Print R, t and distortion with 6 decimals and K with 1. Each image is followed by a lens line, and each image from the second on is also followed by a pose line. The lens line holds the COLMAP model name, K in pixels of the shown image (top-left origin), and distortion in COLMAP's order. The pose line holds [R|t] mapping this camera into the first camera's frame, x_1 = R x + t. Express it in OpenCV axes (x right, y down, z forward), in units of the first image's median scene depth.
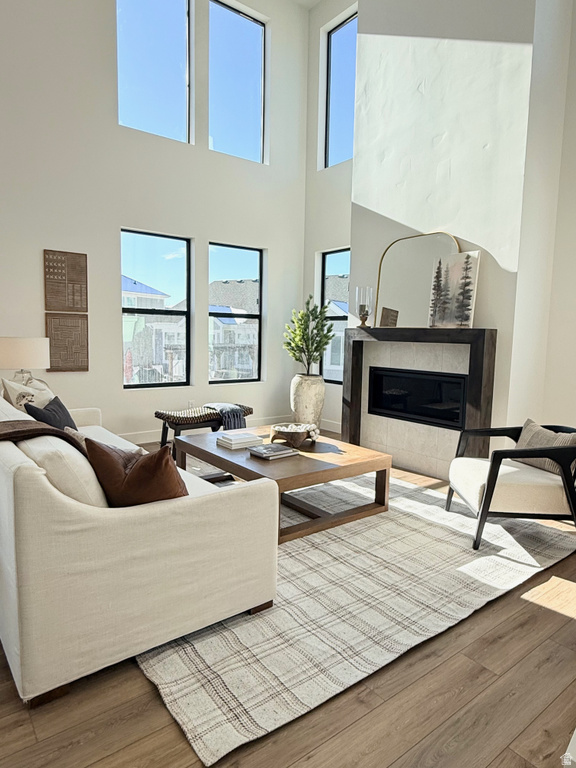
lens RADIAL K [[475.0, 0, 290.1], [0, 475.0, 384.8], [0, 0, 1]] dist [0.003122, 0.000526]
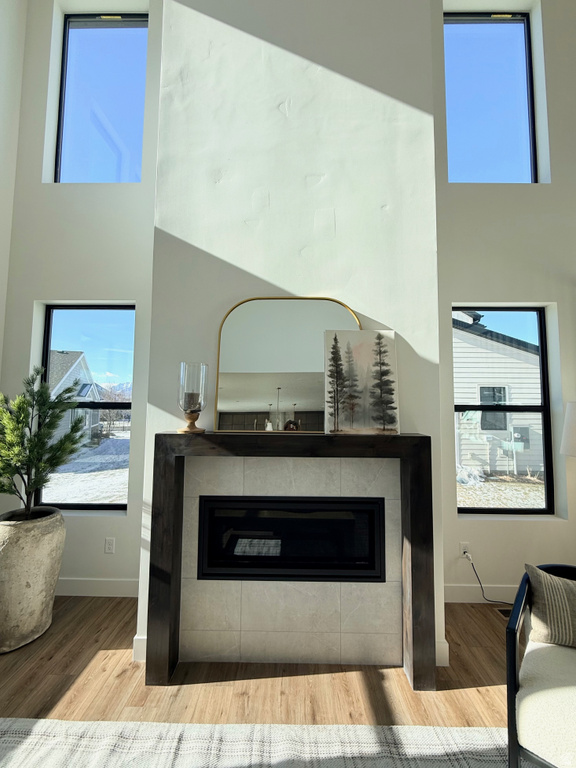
lens RADIAL K [[313.7, 0, 286.3], [0, 313.7, 382.8], [0, 0, 1]] dist [-0.001150, -0.000248]
pose [[0.624377, 0.039372, 0.780130, -0.089456], [0.088481, 0.988736, -0.120716, -0.144148], [-0.776096, 0.144399, 0.613860, 0.779454]]
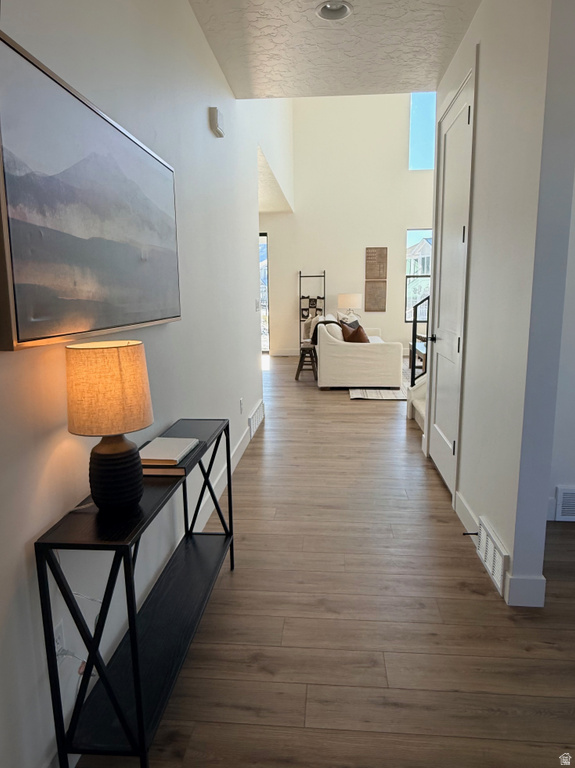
lens RADIAL K [[514.3, 0, 288.1], [0, 514.3, 383.6], [0, 0, 1]] dist [0.000449, 0.000024]
pose [[0.734739, 0.101126, -0.670770, 2.236533], [-0.054178, 0.994415, 0.090575, 0.297845], [0.676183, -0.030208, 0.736114, -2.445529]]
